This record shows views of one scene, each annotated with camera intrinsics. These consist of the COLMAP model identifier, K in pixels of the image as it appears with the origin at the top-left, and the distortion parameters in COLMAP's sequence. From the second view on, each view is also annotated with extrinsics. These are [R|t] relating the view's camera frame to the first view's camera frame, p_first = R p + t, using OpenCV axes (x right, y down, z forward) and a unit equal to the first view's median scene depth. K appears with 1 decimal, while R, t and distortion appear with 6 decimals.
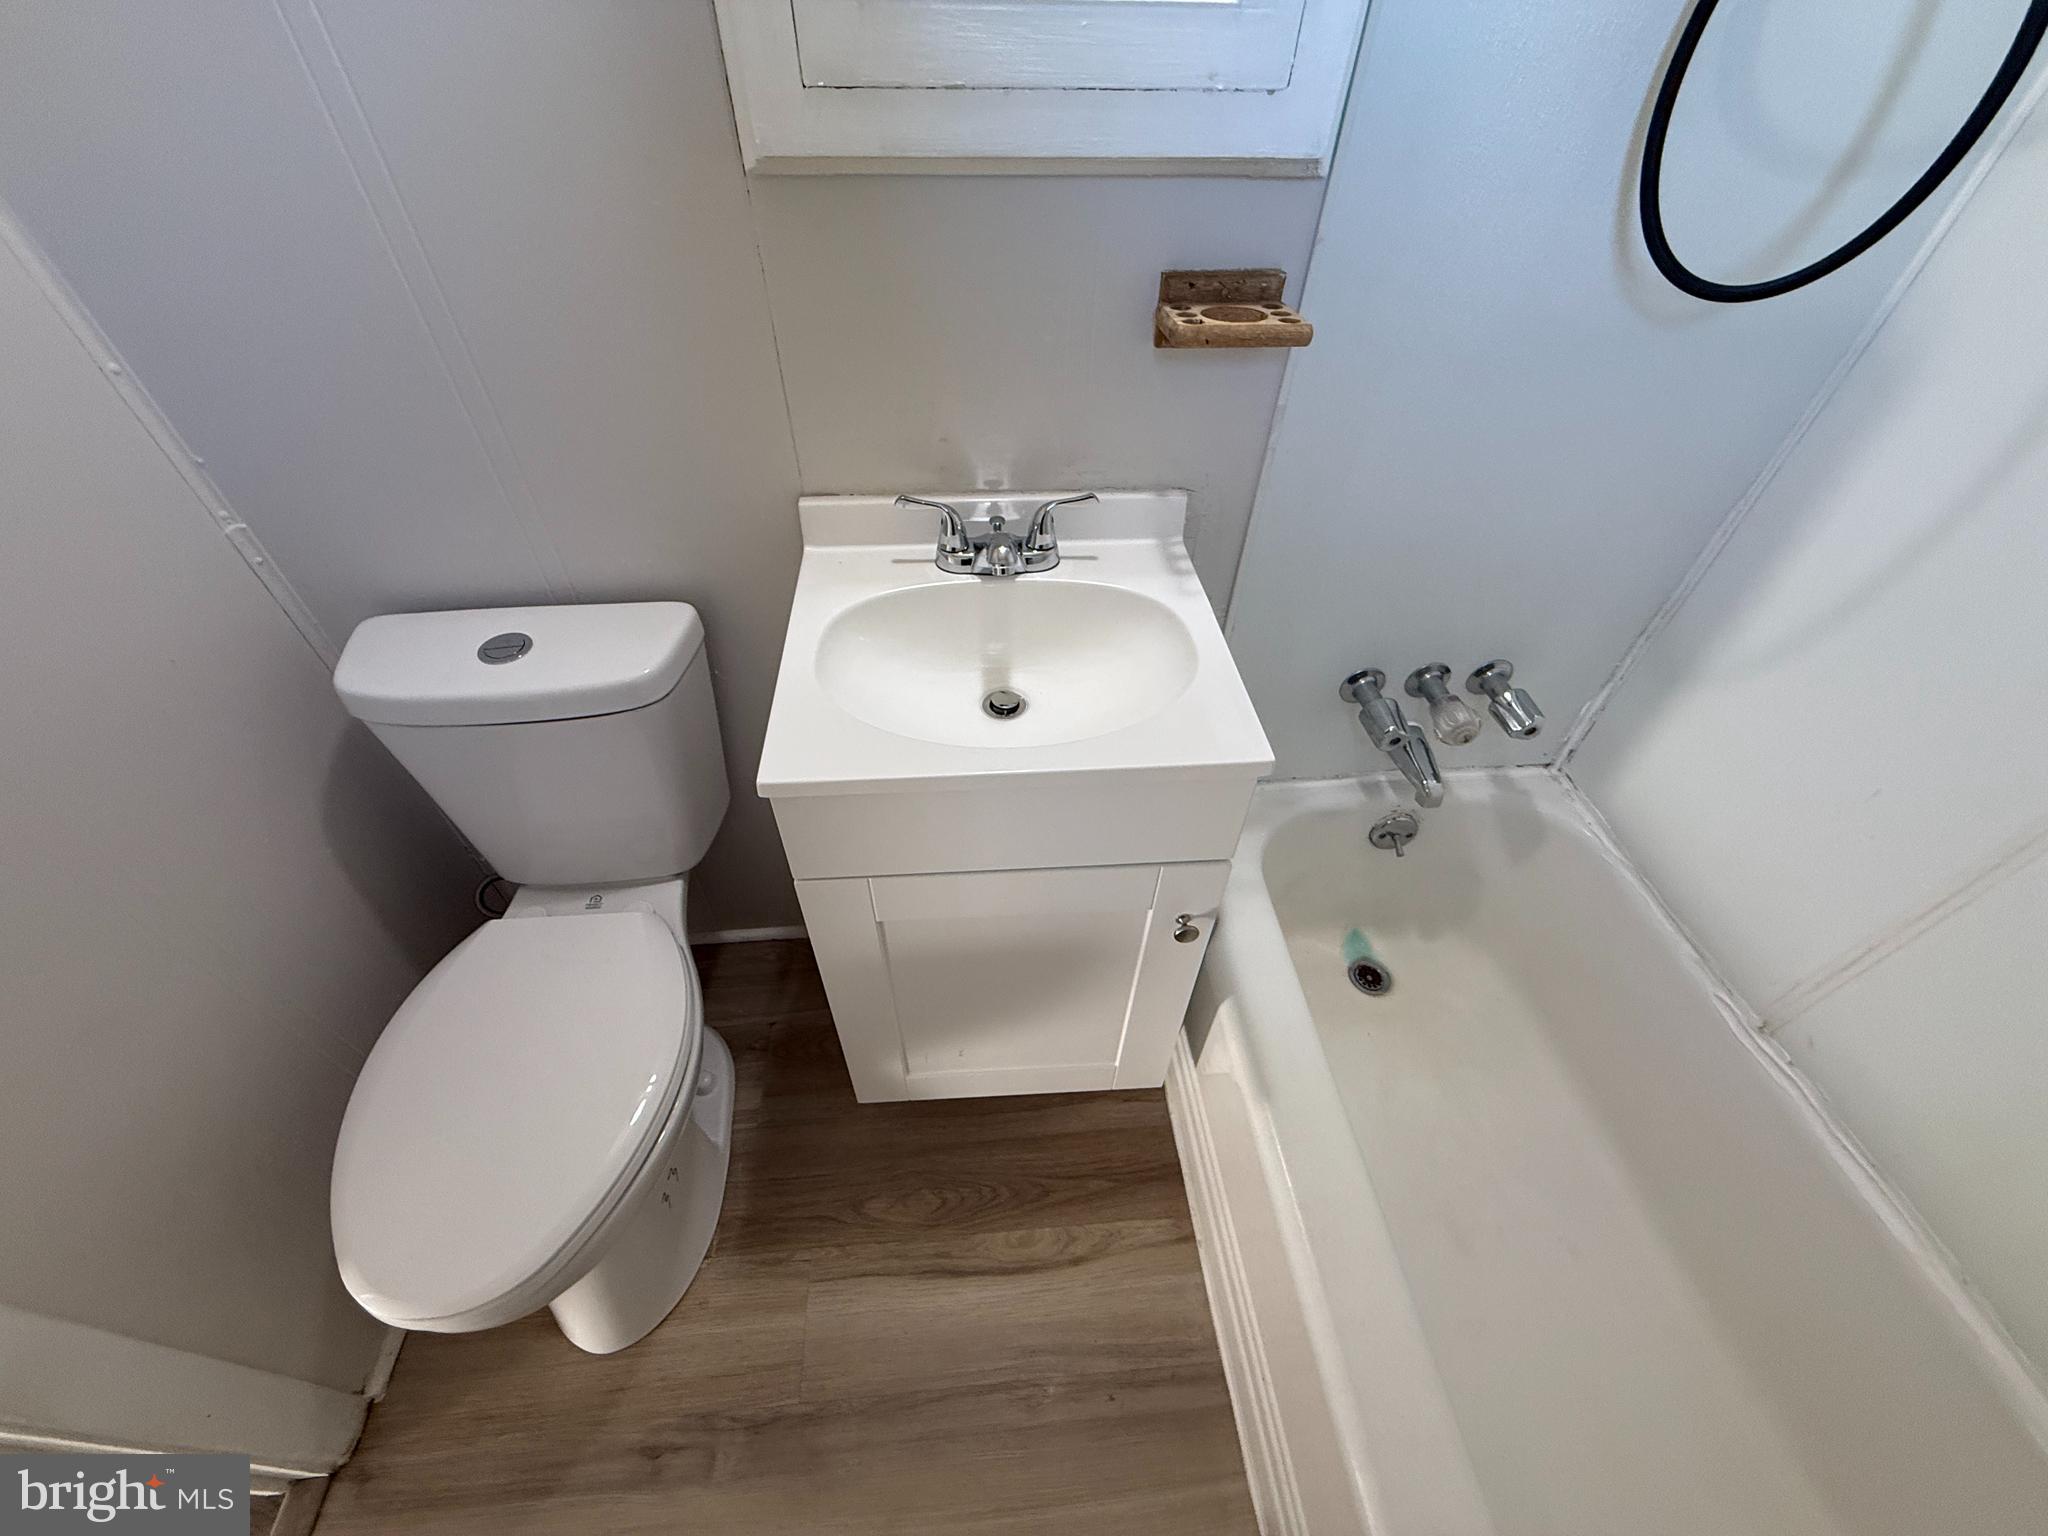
lens RADIAL K [[815.5, 0, 1017.8], [0, 815.5, 771.1], [0, 0, 1]] dist [0.000574, -0.000305]
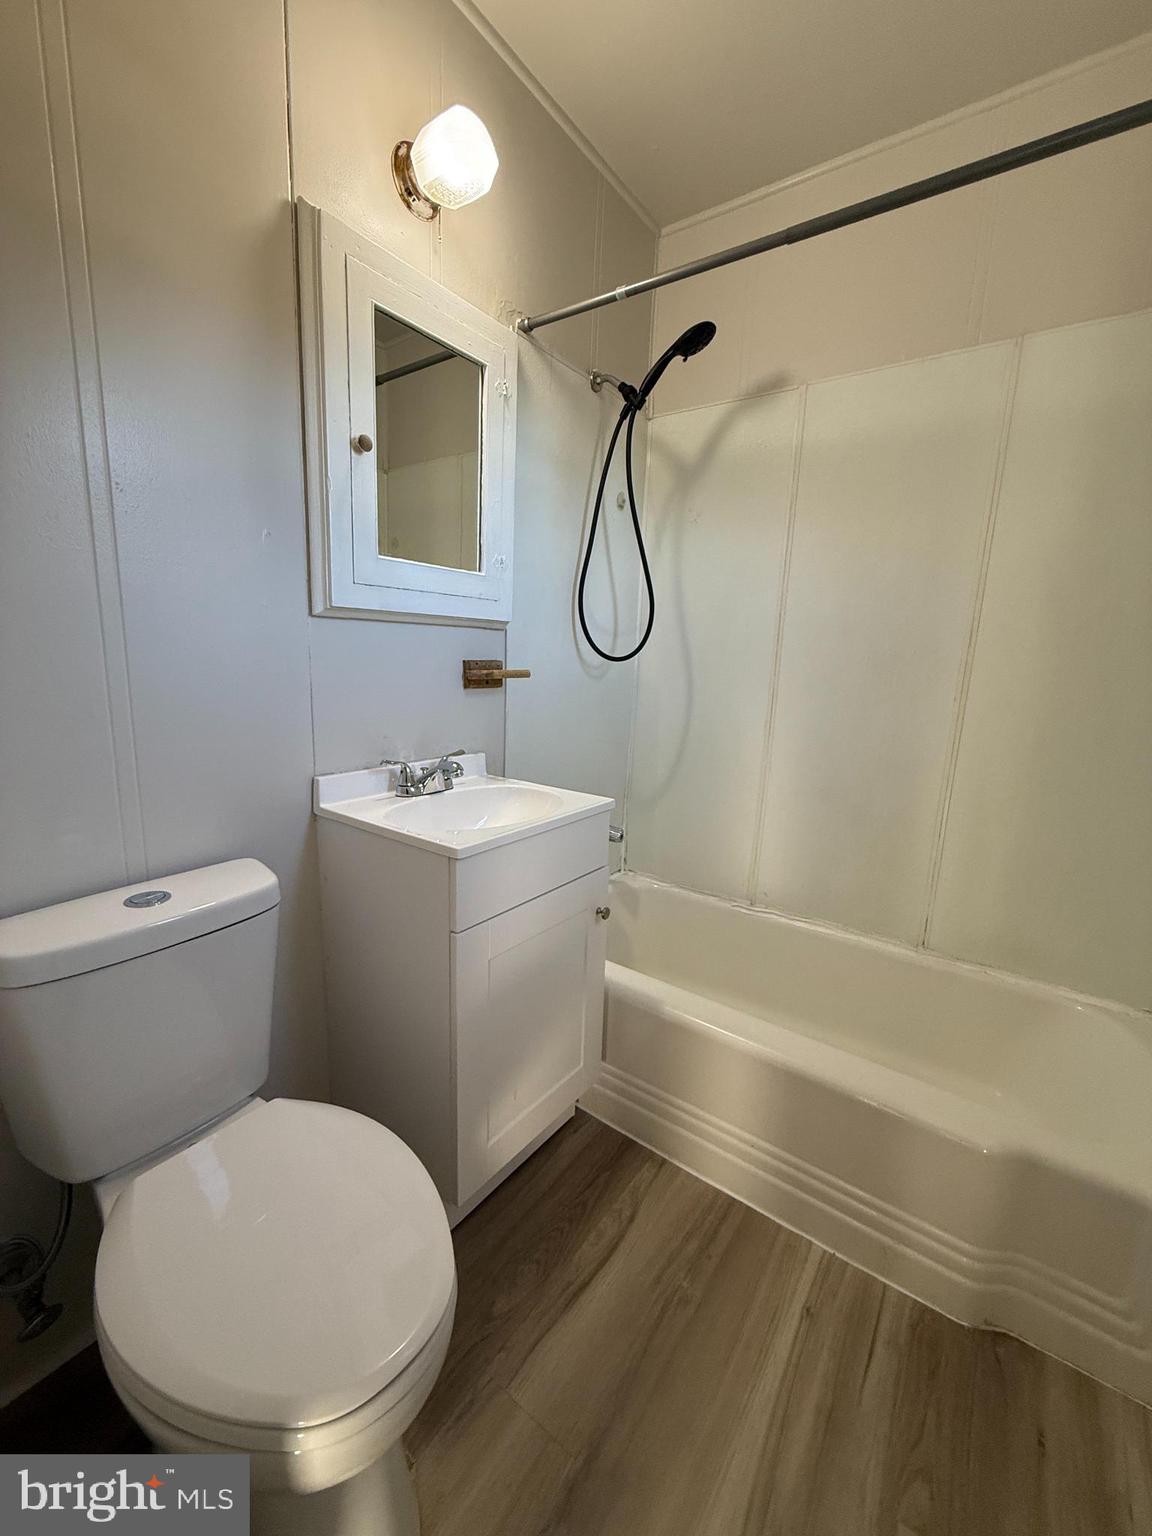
lens RADIAL K [[611.6, 0, 576.0], [0, 611.6, 768.0], [0, 0, 1]] dist [0.000574, -0.000305]
pose [[0.653017, -0.131877, 0.745773, -0.719392], [0.521226, 0.792668, -0.316229, 0.278551], [-0.549447, 0.595219, 0.586363, -0.042821]]
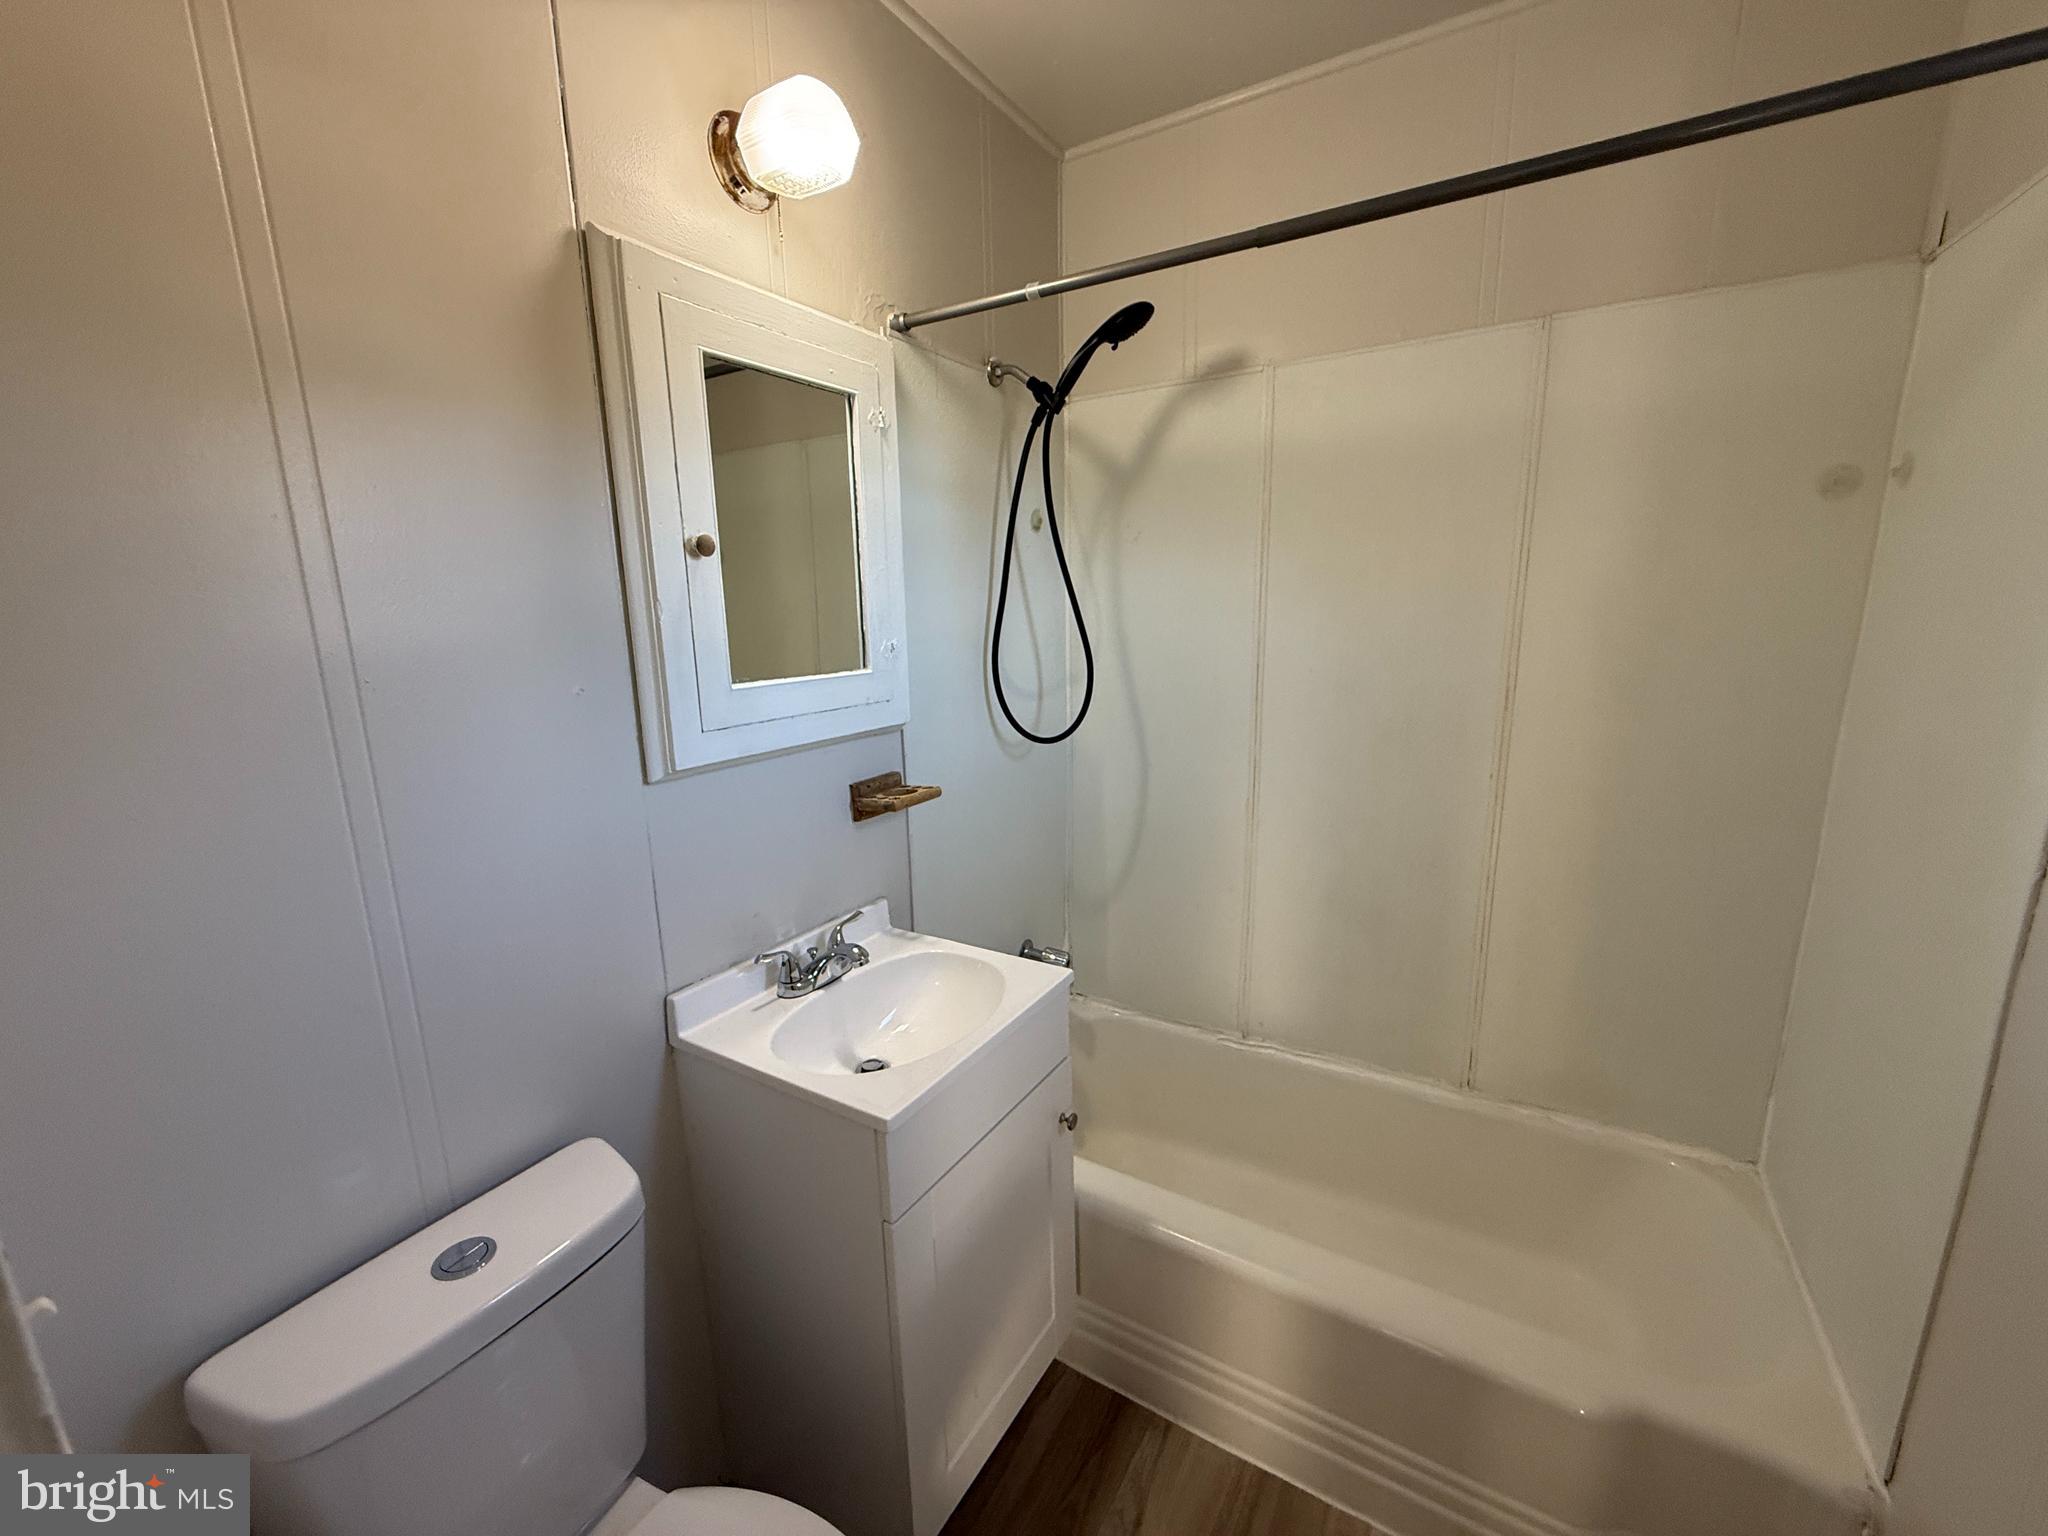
lens RADIAL K [[815.5, 0, 1017.8], [0, 815.5, 771.1], [0, 0, 1]] dist [0.000574, -0.000305]
pose [[0.591615, -0.191651, 0.783111, -0.715120], [0.597994, 0.755791, -0.266800, 0.041290], [-0.540735, 0.626139, 0.561743, -0.155887]]
